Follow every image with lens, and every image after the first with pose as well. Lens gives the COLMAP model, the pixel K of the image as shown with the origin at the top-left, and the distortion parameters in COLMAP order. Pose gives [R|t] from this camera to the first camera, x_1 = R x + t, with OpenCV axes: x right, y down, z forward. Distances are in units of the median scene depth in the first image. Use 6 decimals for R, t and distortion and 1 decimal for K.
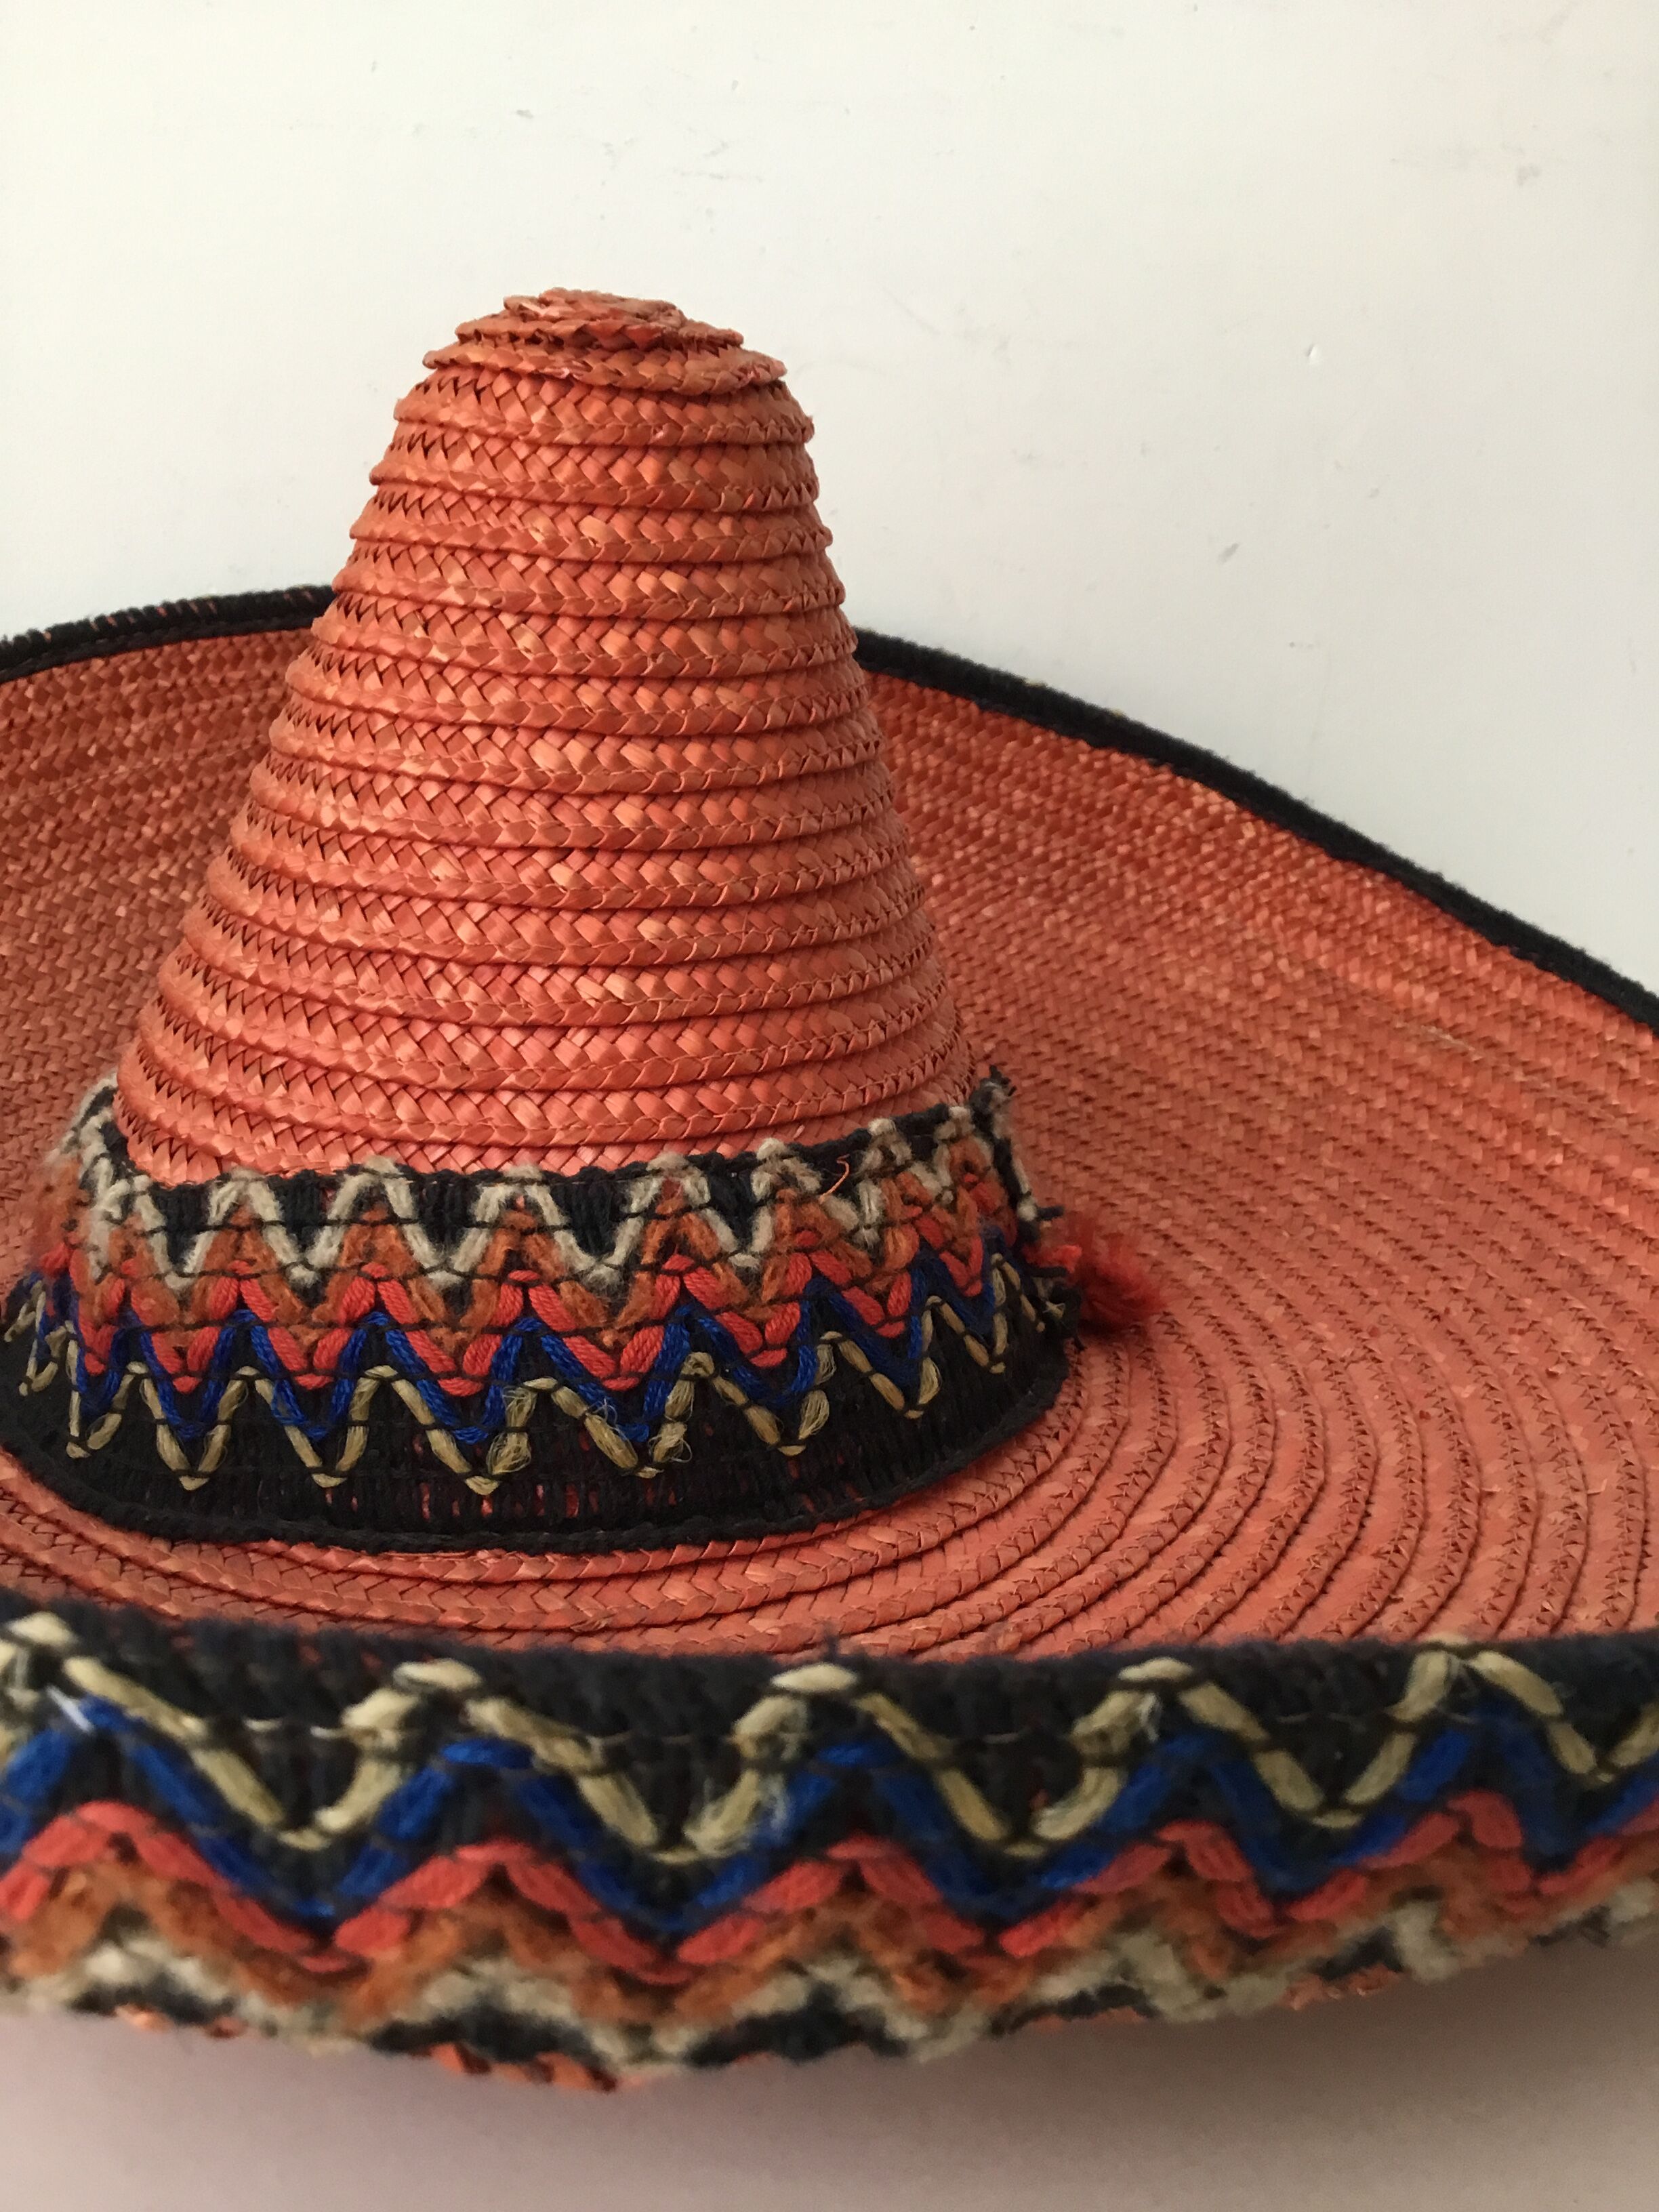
lens RADIAL K [[2061.3, 0, 815.1], [0, 2061.3, 1107.9], [0, 0, 1]] dist [0.127729, -0.290224]
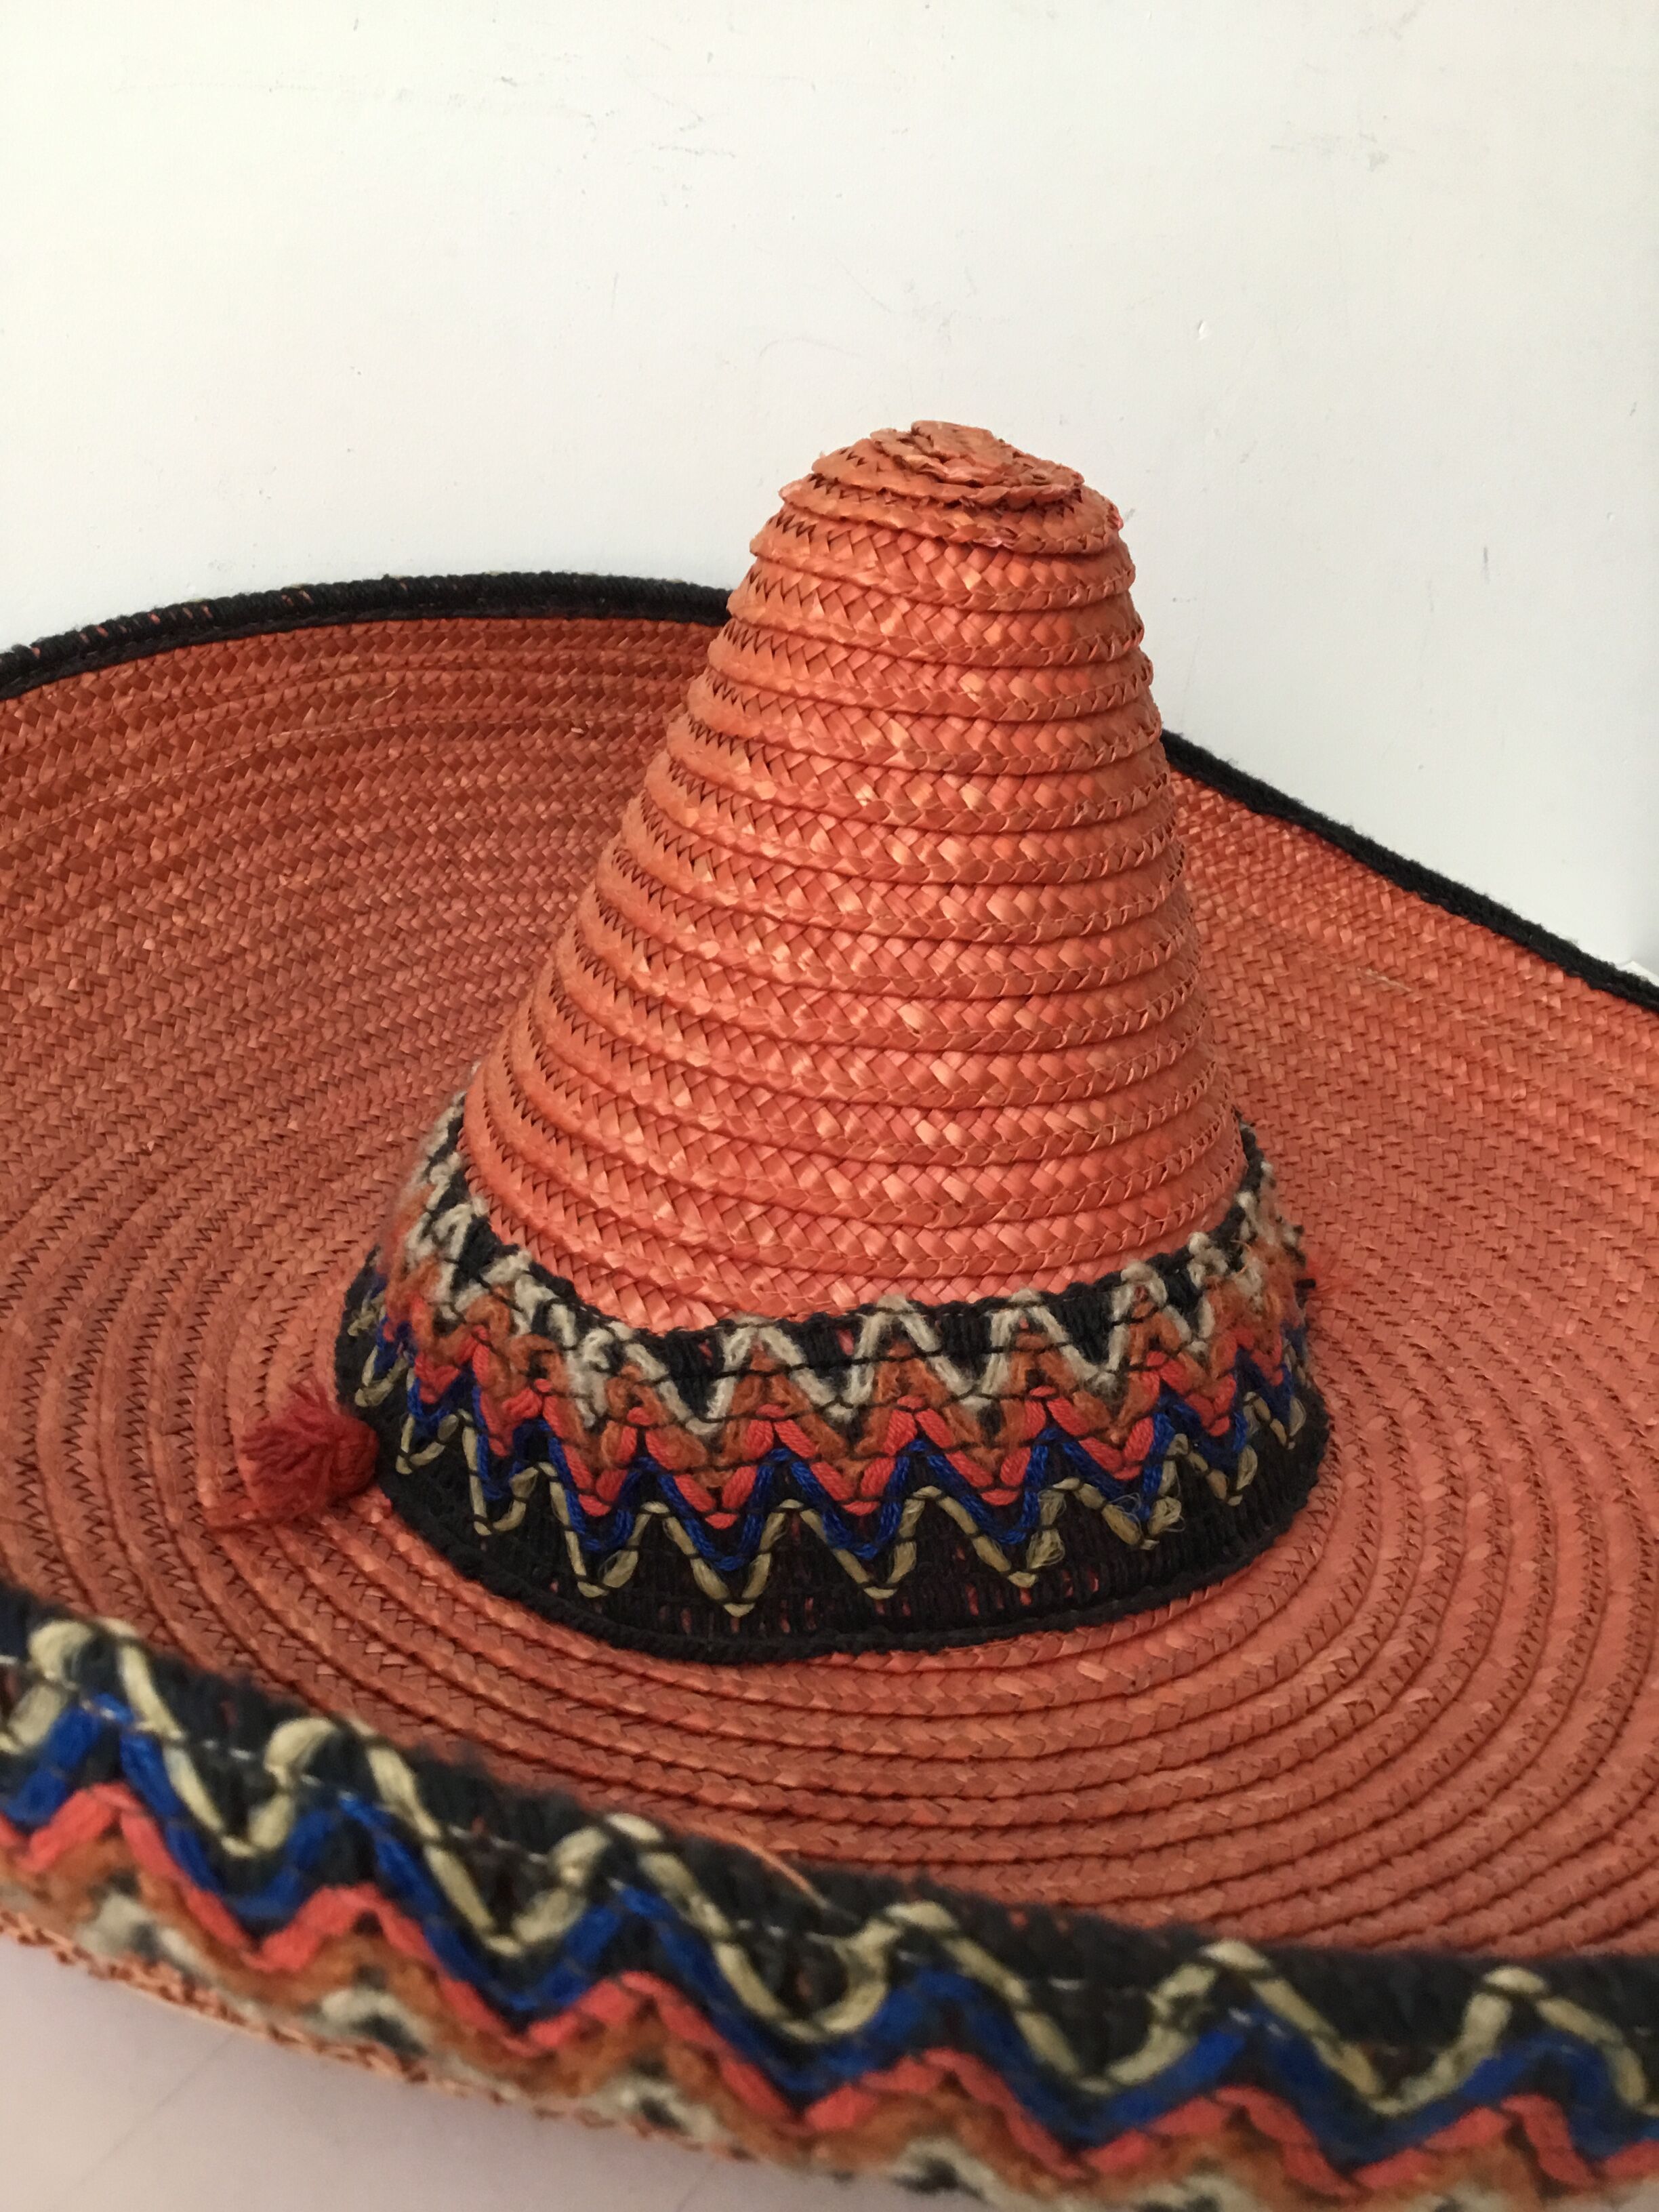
lens RADIAL K [[2061.3, 0, 815.1], [0, 2061.3, 1107.9], [0, 0, 1]] dist [0.127729, -0.290224]
pose [[0.950397, -0.094273, 0.296410, -0.544867], [0.056064, 0.989275, 0.134876, -0.215728], [-0.305946, -0.111568, 0.945489, 0.000843]]
